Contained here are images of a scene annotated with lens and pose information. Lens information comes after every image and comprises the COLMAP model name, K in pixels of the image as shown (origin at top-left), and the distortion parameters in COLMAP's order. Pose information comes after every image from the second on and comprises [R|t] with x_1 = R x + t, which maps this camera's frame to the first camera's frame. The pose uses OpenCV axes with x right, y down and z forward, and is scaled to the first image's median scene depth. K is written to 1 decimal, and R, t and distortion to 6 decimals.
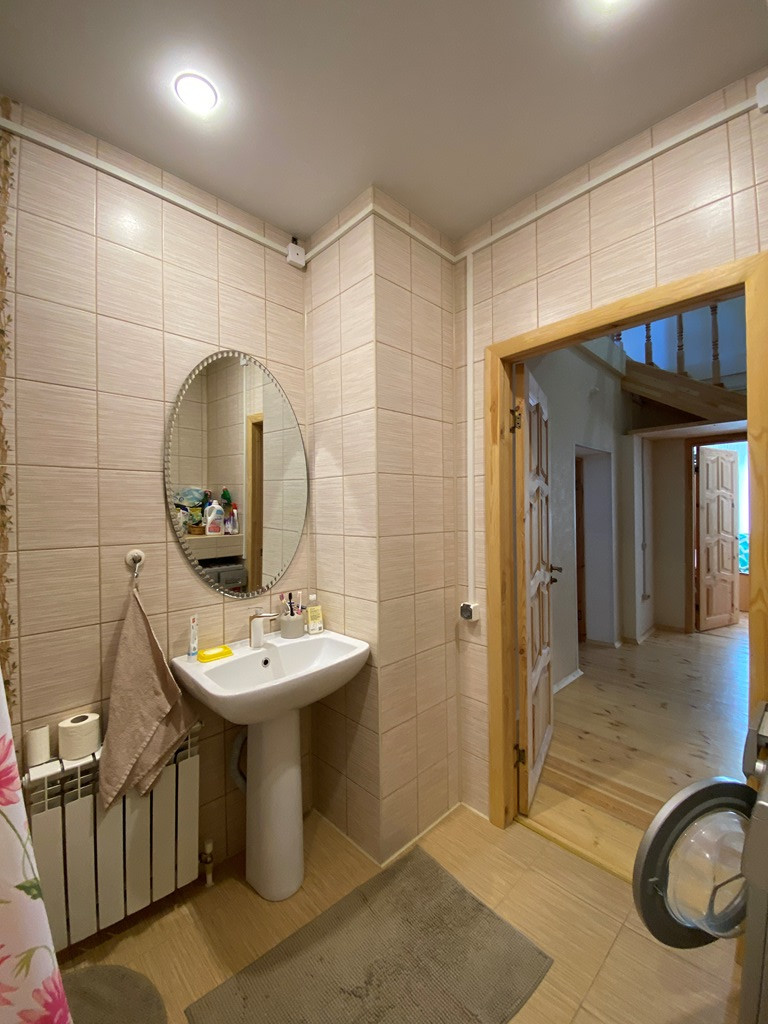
lens RADIAL K [[420.0, 0, 388.4], [0, 420.0, 509.7], [0, 0, 1]] dist [-0.024711, -0.002073]
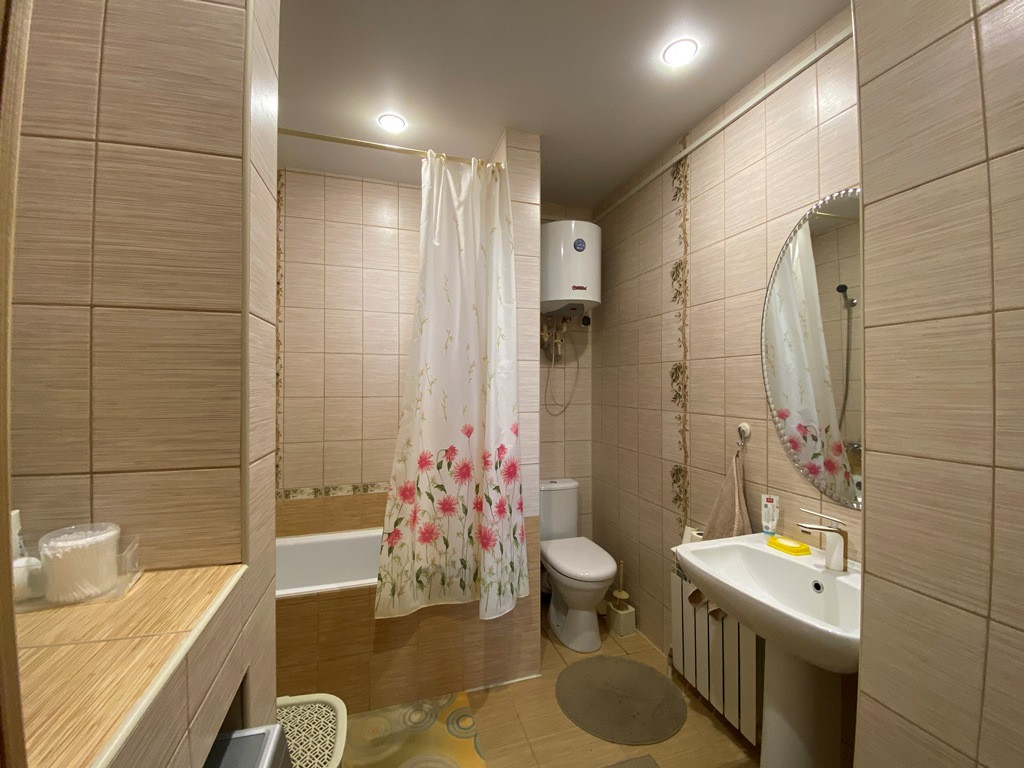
lens RADIAL K [[420.0, 0, 518.3], [0, 420.0, 379.0], [0, 0, 1]] dist [-0.024711, -0.002073]
pose [[-0.451107, 0.002299, -0.892467, 0.747801], [0.005215, 0.999986, -0.000059, -0.032104], [0.892455, -0.004681, -0.451113, 0.976028]]
